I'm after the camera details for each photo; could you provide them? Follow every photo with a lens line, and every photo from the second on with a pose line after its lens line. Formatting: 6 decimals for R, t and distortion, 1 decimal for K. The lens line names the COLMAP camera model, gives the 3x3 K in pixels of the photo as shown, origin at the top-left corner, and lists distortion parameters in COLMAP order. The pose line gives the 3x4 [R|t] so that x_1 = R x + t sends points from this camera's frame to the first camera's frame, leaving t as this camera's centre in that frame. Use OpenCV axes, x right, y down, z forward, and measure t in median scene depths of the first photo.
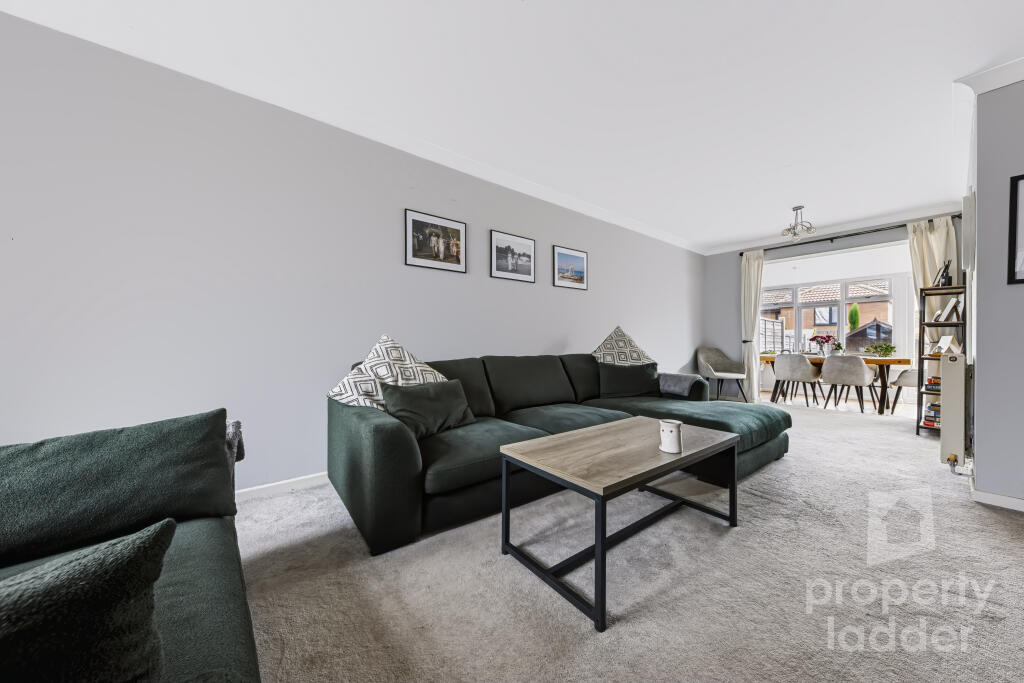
lens RADIAL K [[345.6, 0, 512.0], [0, 345.6, 341.5], [0, 0, 1]] dist [0.000123, 0.000062]
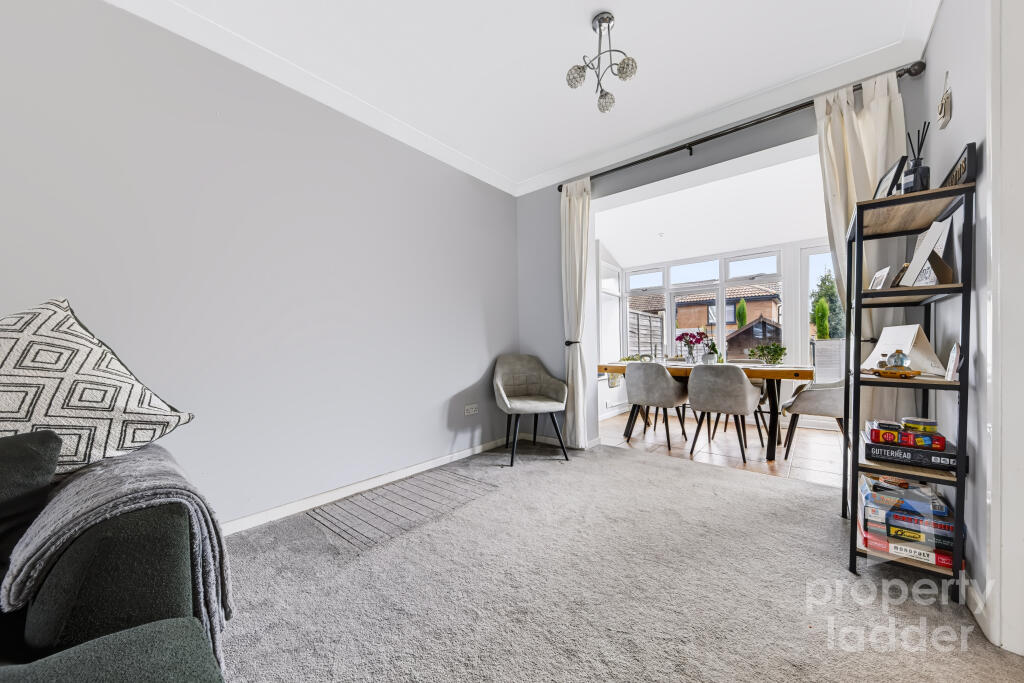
lens RADIAL K [[369.8, 0, 512.0], [0, 369.8, 341.5], [0, 0, 1]] dist [0.025359, -0.000024]
pose [[0.975601, -0.008539, 0.219384, 0.490094], [0.009975, 0.999935, -0.005441, 0.000433], [-0.219323, 0.007497, 0.975624, 0.464520]]
